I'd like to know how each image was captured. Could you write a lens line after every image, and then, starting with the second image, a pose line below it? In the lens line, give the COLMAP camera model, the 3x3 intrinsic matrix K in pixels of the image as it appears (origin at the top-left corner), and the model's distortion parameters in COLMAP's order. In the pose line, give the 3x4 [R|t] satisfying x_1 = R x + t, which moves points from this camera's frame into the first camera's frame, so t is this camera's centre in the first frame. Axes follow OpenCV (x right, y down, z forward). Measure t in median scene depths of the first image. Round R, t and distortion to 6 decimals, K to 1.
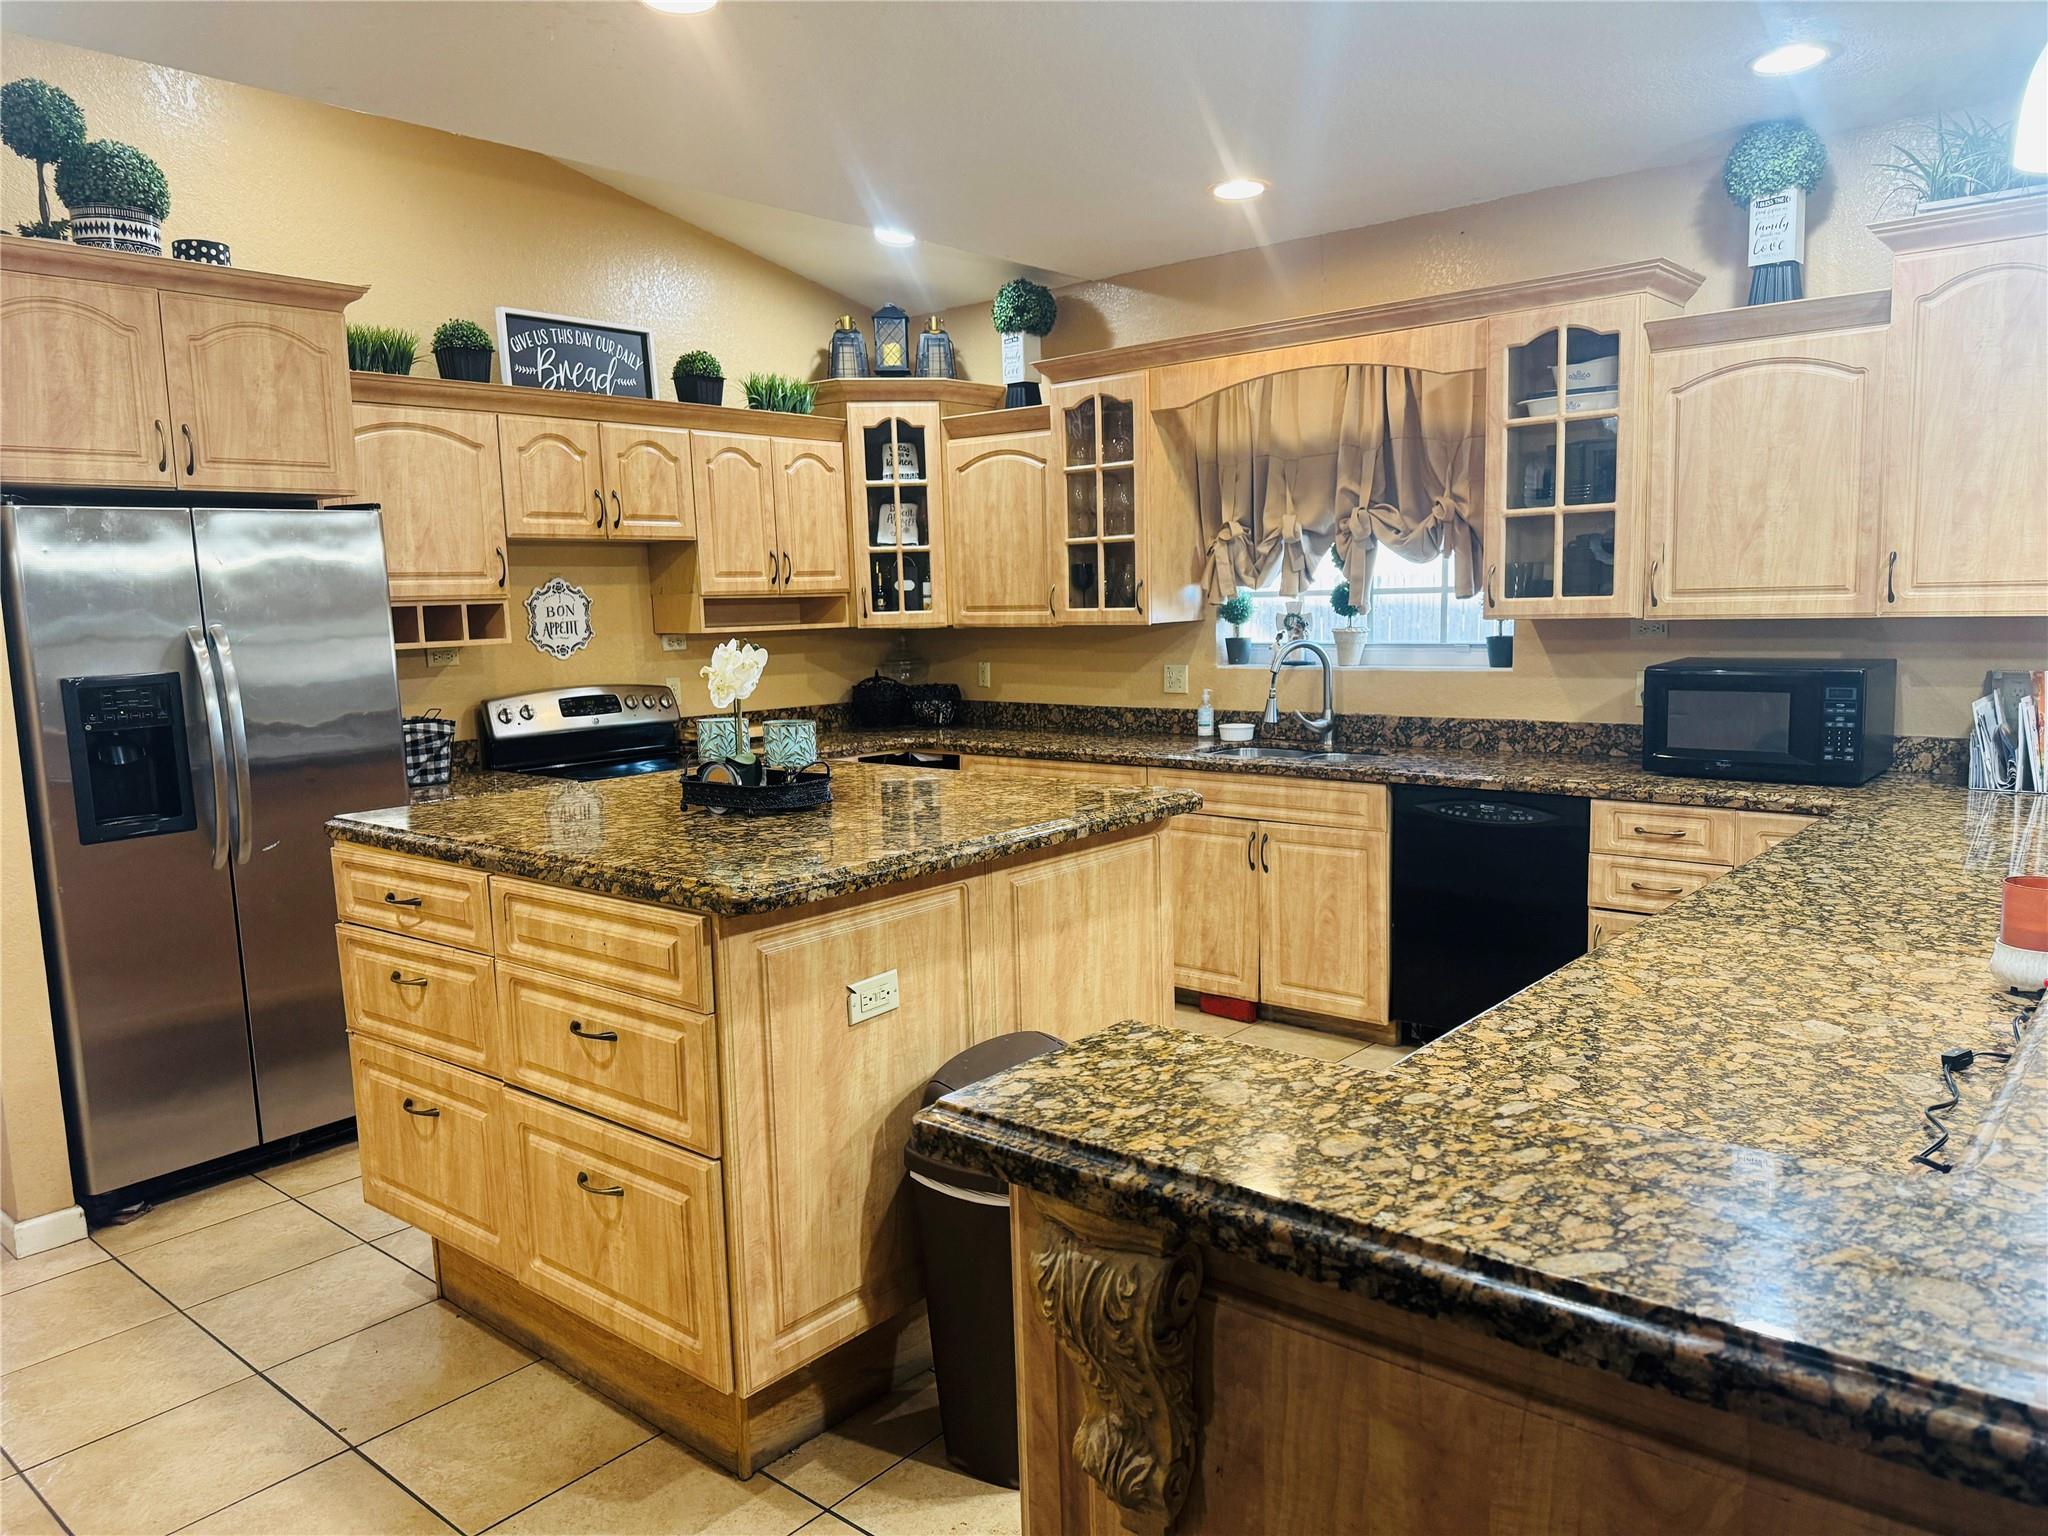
lens RADIAL K [[1432.5, 0, 1023.8], [0, 1432.5, 774.4], [0, 0, 1]] dist [0.113402, -0.151548]
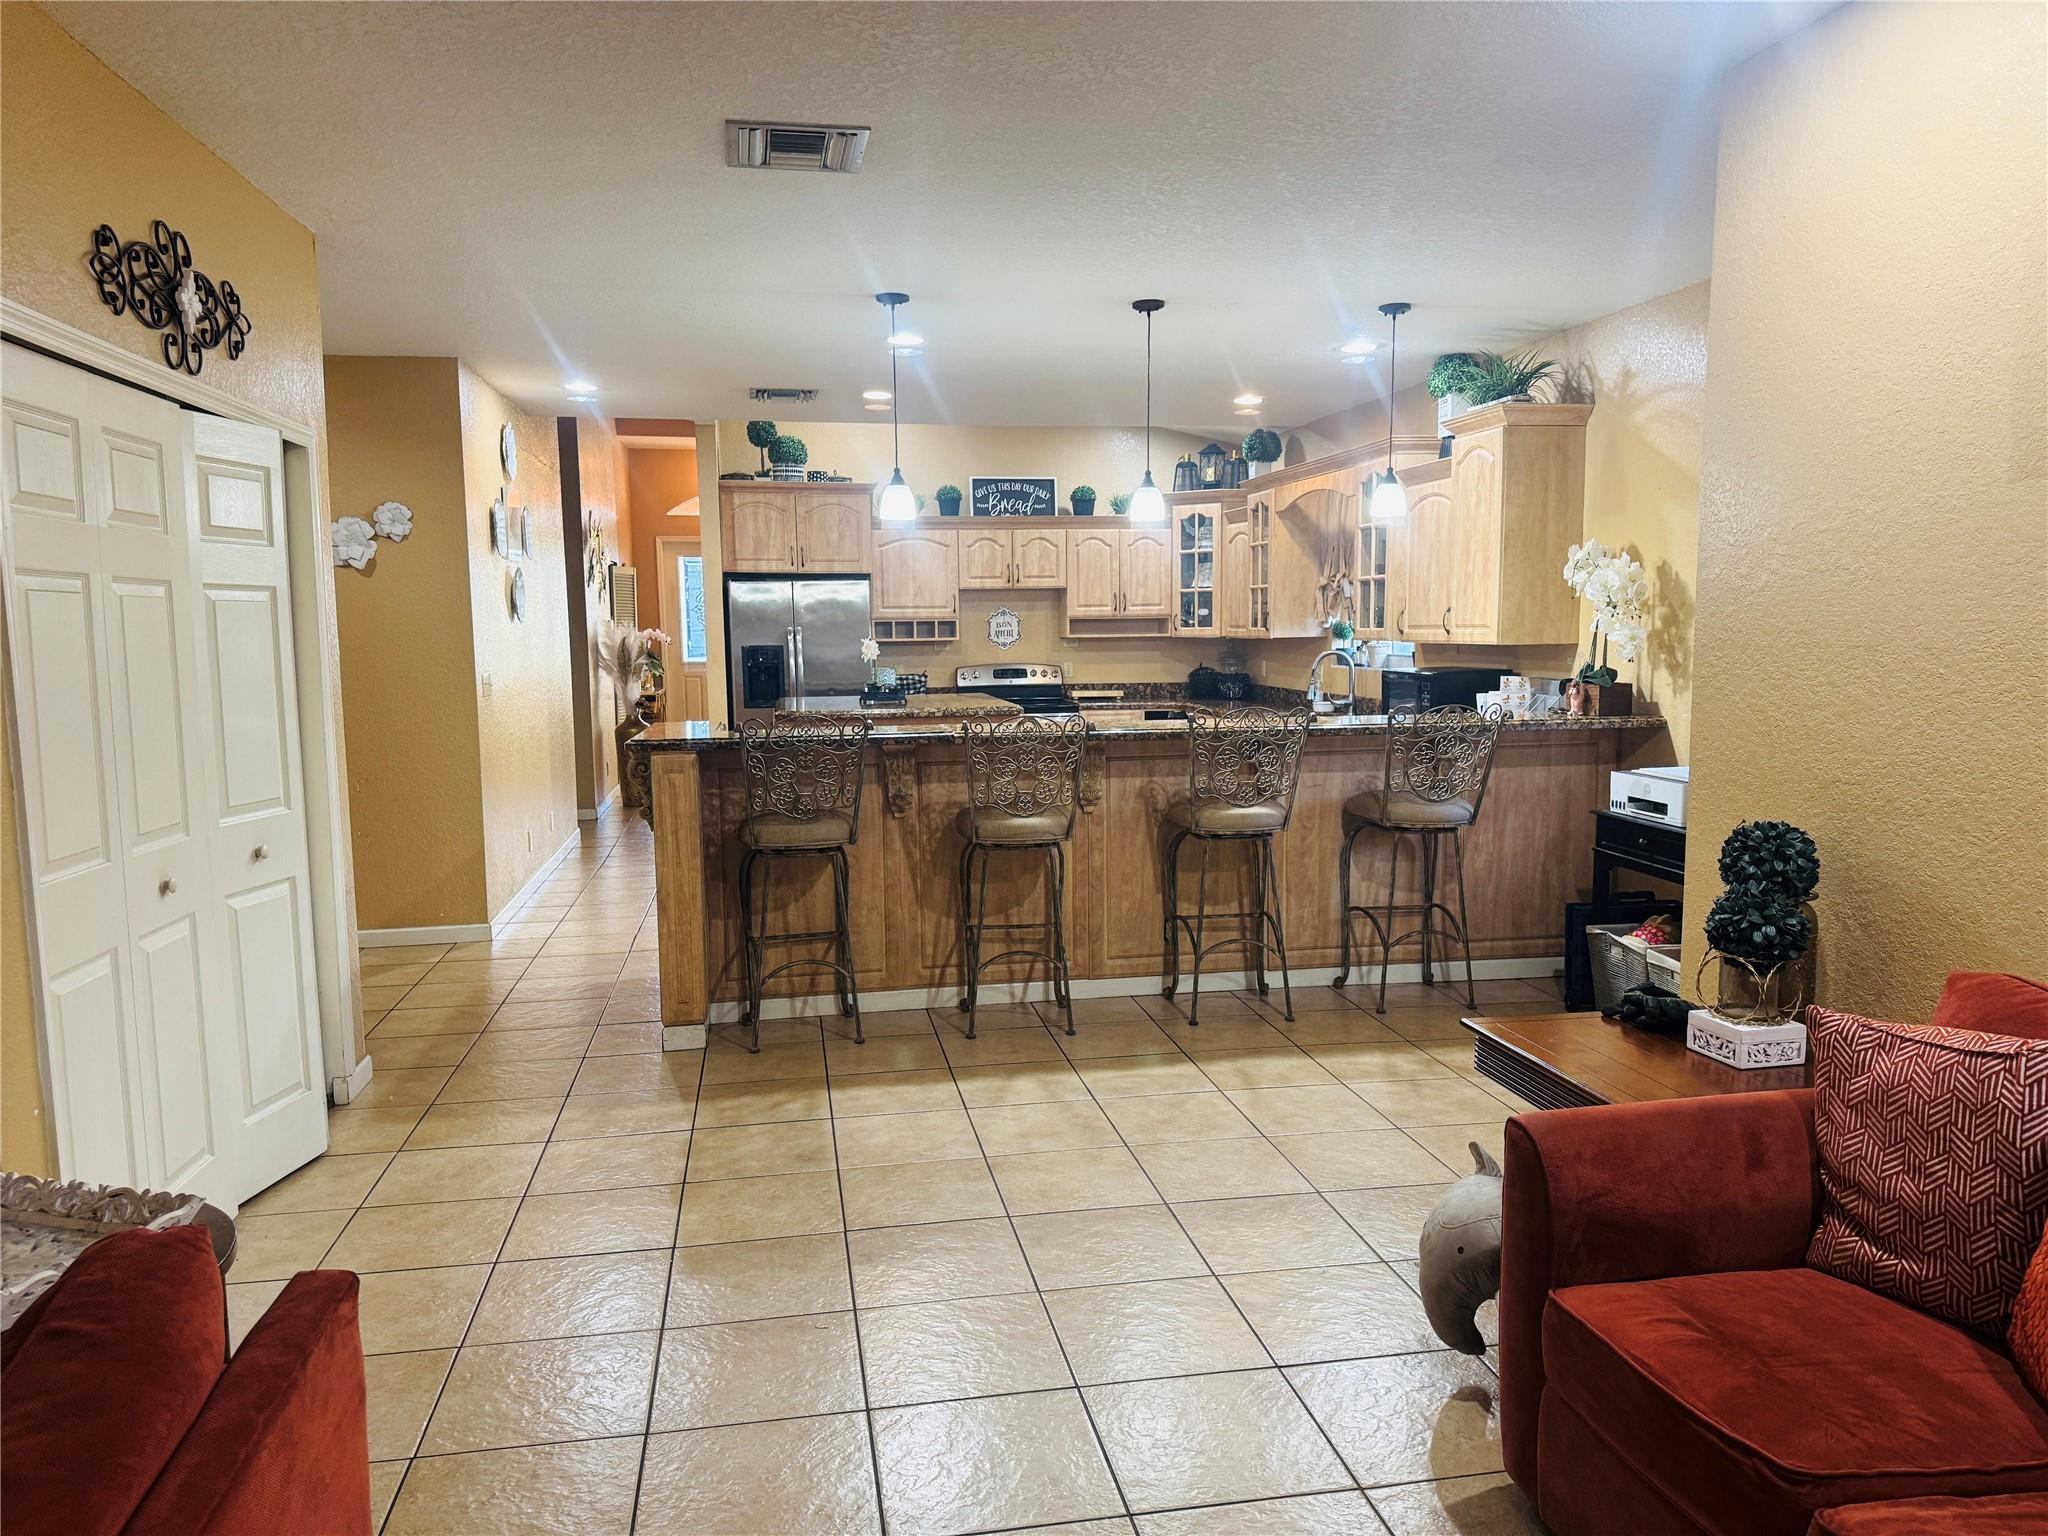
lens RADIAL K [[1432.5, 0, 1023.8], [0, 1432.5, 774.4], [0, 0, 1]] dist [0.113402, -0.151548]
pose [[0.768245, 0.086440, -0.634293, 1.262771], [-0.090067, 0.995581, 0.026589, 0.045838], [0.633788, 0.036702, 0.772635, -0.625078]]
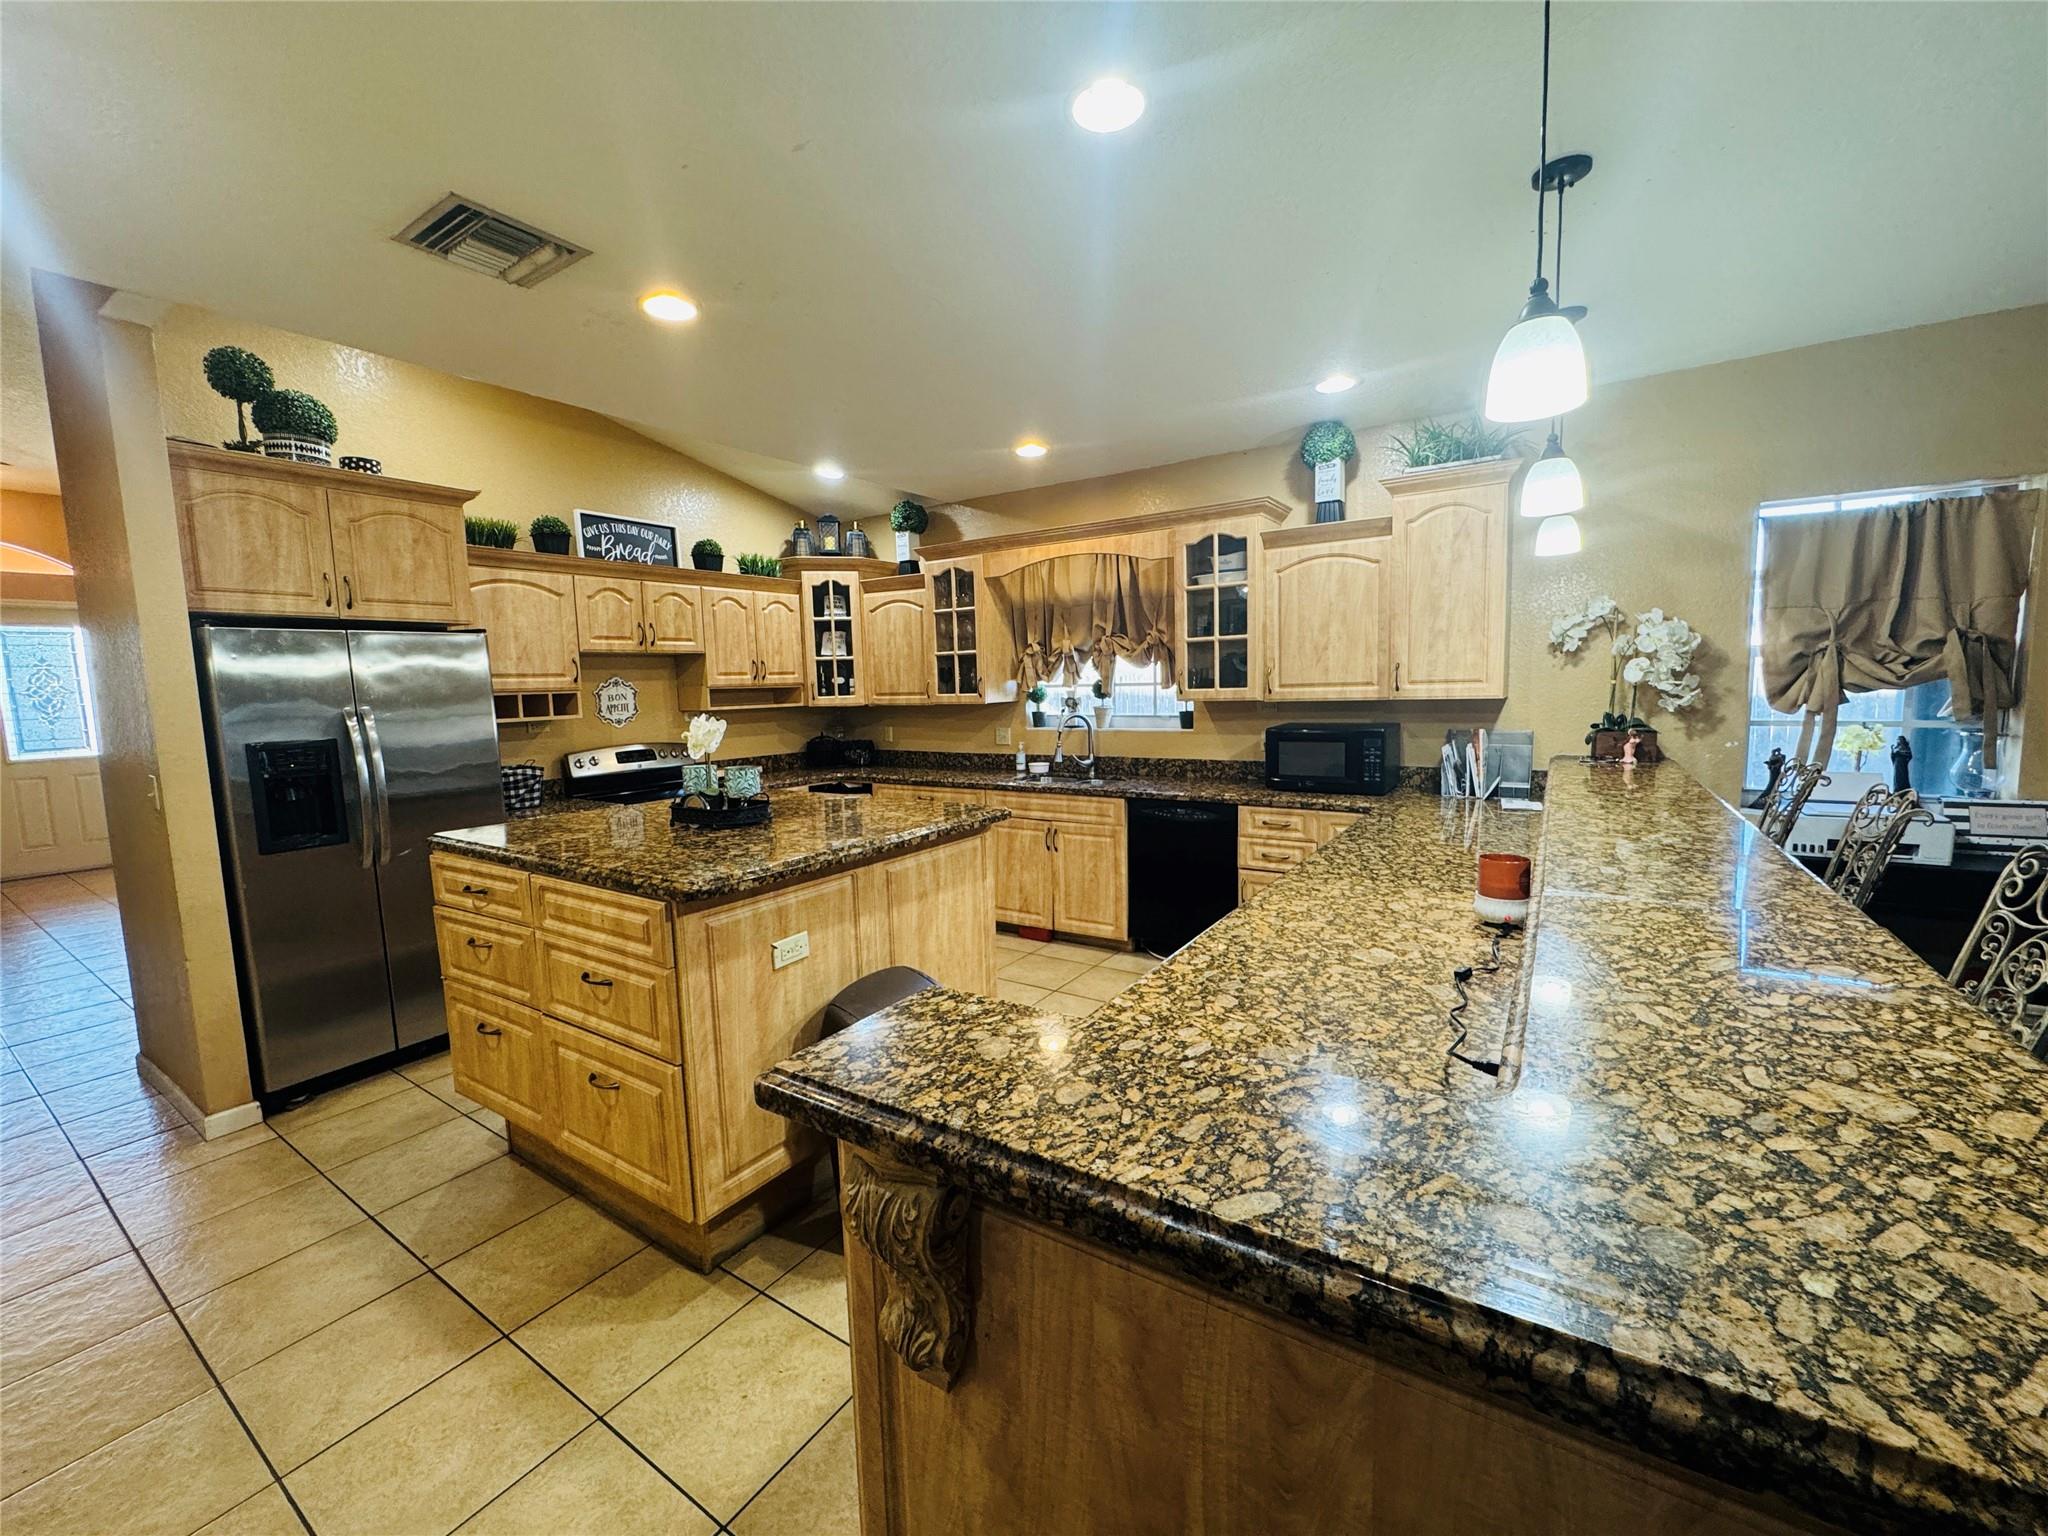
lens RADIAL K [[822.1, 0, 1026.6], [0, 822.1, 764.9], [0, 0, 1]] dist [-0.004151, 0.000179]
pose [[0.992450, -0.012158, 0.122045, 0.022926], [0.015875, 0.999438, -0.029530, -0.005851], [-0.121618, 0.031244, 0.992085, 0.063920]]
